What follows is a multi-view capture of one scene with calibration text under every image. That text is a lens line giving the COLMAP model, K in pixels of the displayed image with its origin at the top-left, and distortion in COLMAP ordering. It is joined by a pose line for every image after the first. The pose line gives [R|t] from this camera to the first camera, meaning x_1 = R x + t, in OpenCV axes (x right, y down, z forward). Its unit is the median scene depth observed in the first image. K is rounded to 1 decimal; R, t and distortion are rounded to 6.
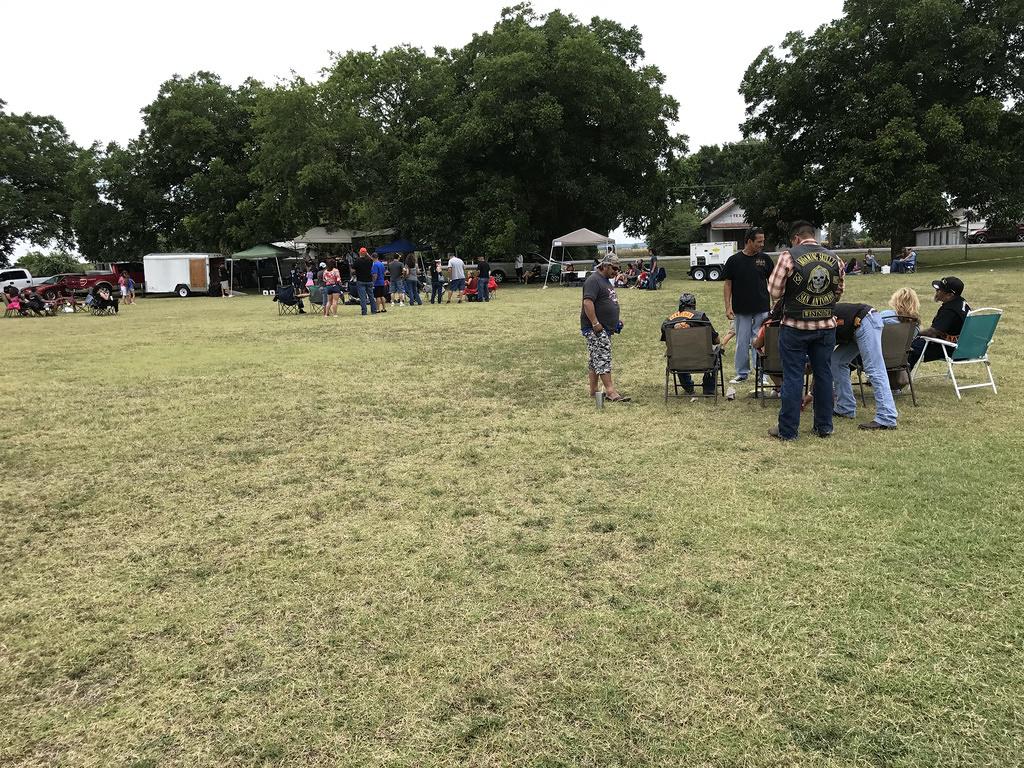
lens RADIAL K [[848.0, 0, 512.2], [0, 848.0, 376.3], [0, 0, 1]] dist [0.028193, -0.025094]
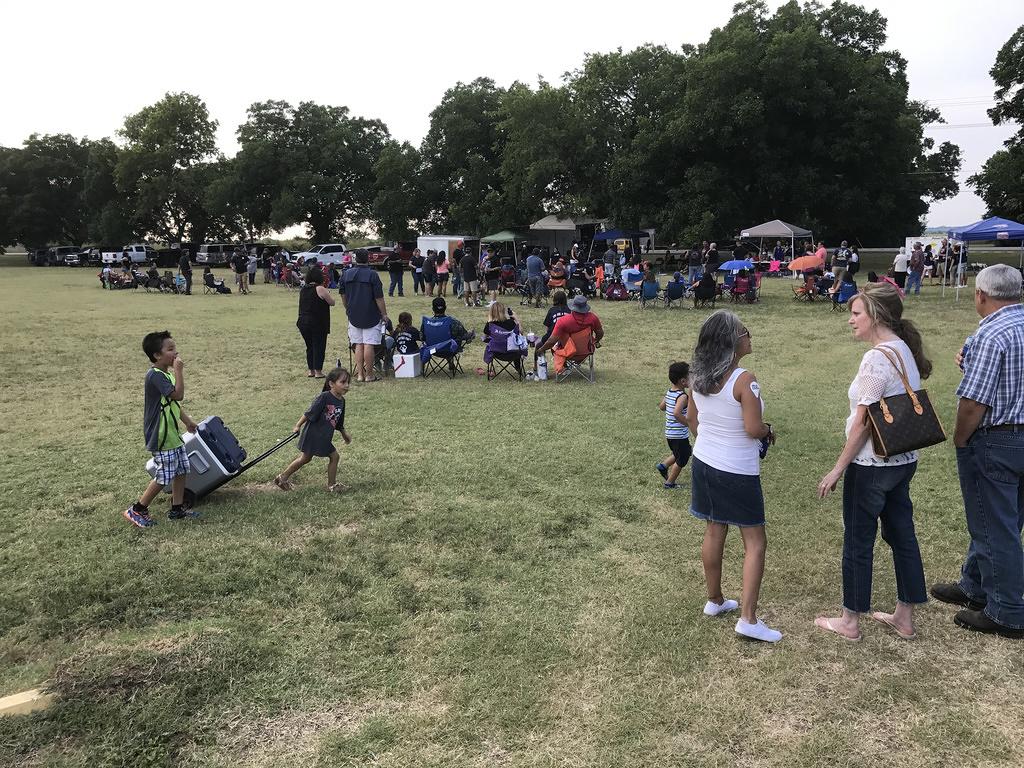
lens RADIAL K [[848.0, 0, 512.9], [0, 848.0, 375.8], [0, 0, 1]] dist [0.028193, -0.025094]
pose [[0.916307, 0.087954, -0.390698, 0.184481], [-0.077545, 0.996088, 0.042372, -0.006193], [0.392896, -0.008529, 0.919543, -0.060271]]
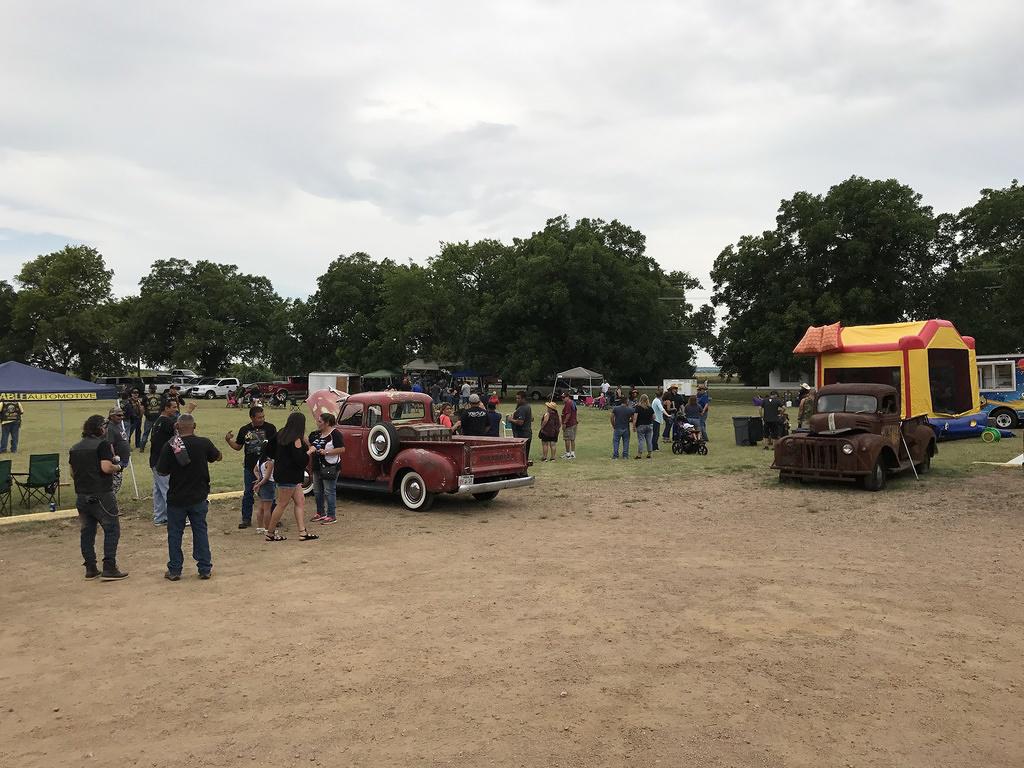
lens RADIAL K [[848.0, 0, 509.3], [0, 848.0, 376.2], [0, 0, 1]] dist [0.028193, -0.025094]
pose [[0.979654, 0.038625, -0.196940, 0.226638], [-0.064618, 0.989755, -0.127320, 0.036284], [0.190004, 0.137456, 0.972113, -0.426345]]
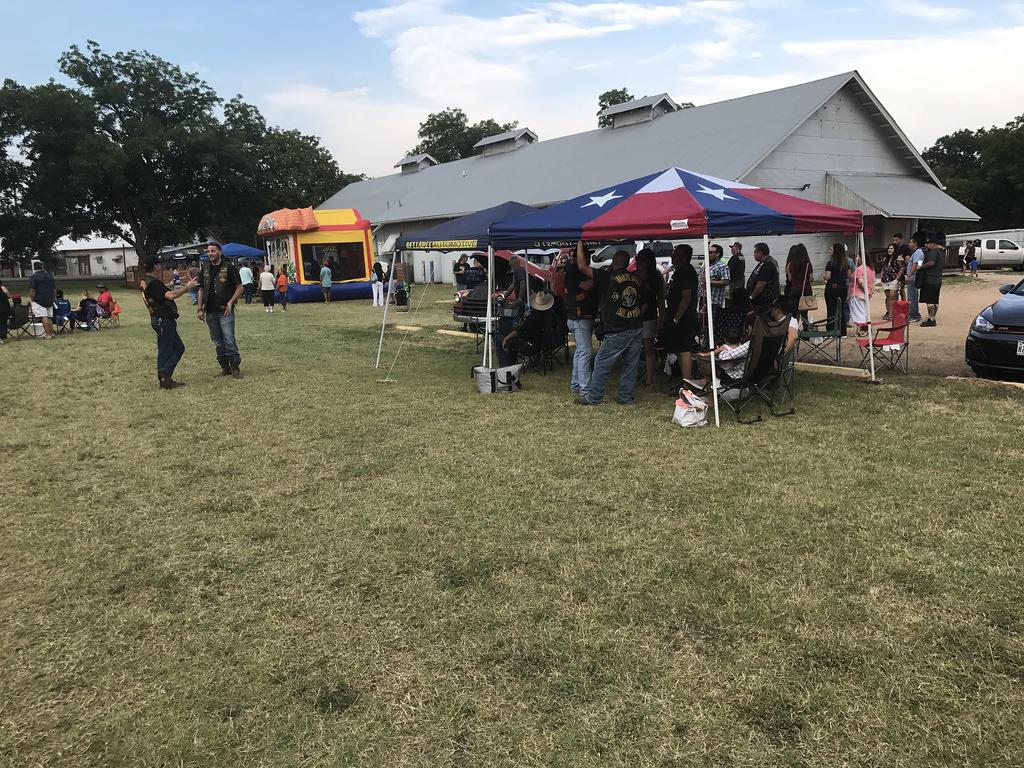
lens RADIAL K [[848.0, 0, 508.6], [0, 848.0, 389.1], [0, 0, 1]] dist [0.028193, -0.025094]
pose [[0.398119, -0.108366, 0.910910, -0.285332], [0.137502, 0.988829, 0.057540, 0.047284], [-0.906970, 0.102345, 0.408572, -0.255825]]
